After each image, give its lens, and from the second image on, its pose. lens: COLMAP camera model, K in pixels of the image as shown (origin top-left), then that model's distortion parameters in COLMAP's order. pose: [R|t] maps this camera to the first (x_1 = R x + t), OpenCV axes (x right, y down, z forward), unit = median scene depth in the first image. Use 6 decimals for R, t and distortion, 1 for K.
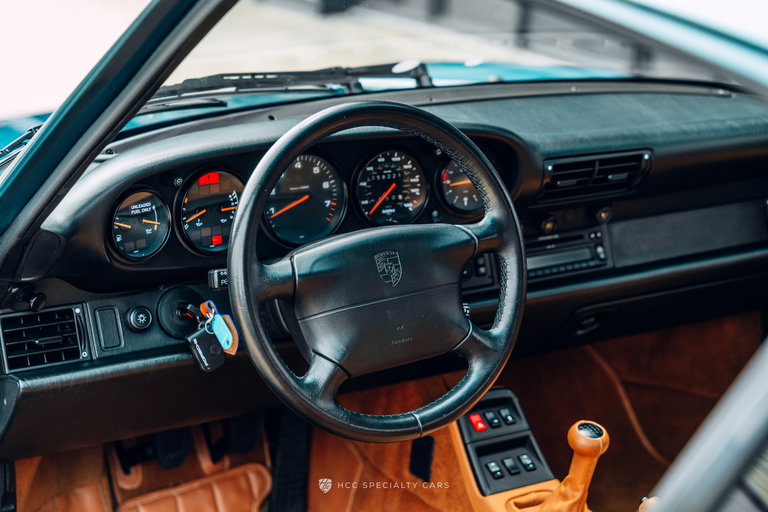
lens RADIAL K [[1473.9, 0, 383.4], [0, 1473.9, 259.8], [0, 0, 1]] dist [0.058419, 0.000000]
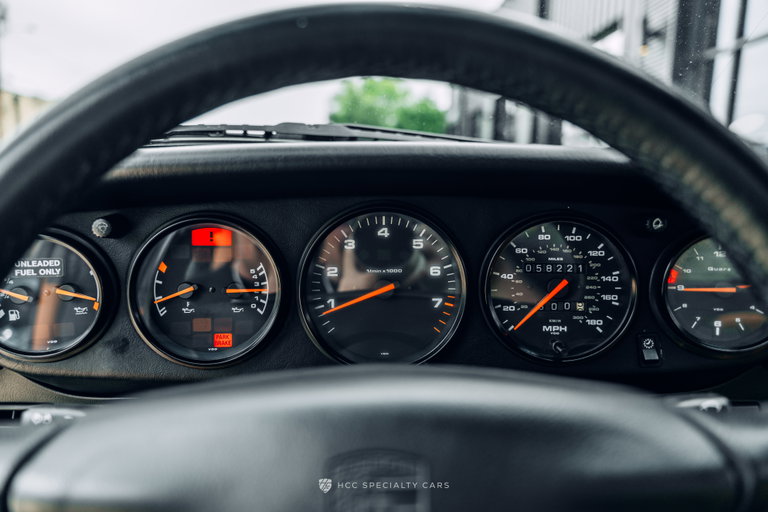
lens RADIAL K [[501.6, 0, 387.1], [0, 501.6, 255.8], [0, 0, 1]] dist [-0.011100, 0.007252]
pose [[0.854699, 0.047434, -0.516952, 0.046547], [-0.125320, 0.985217, -0.116797, -0.029935], [0.503770, 0.164611, 0.848009, 0.795818]]
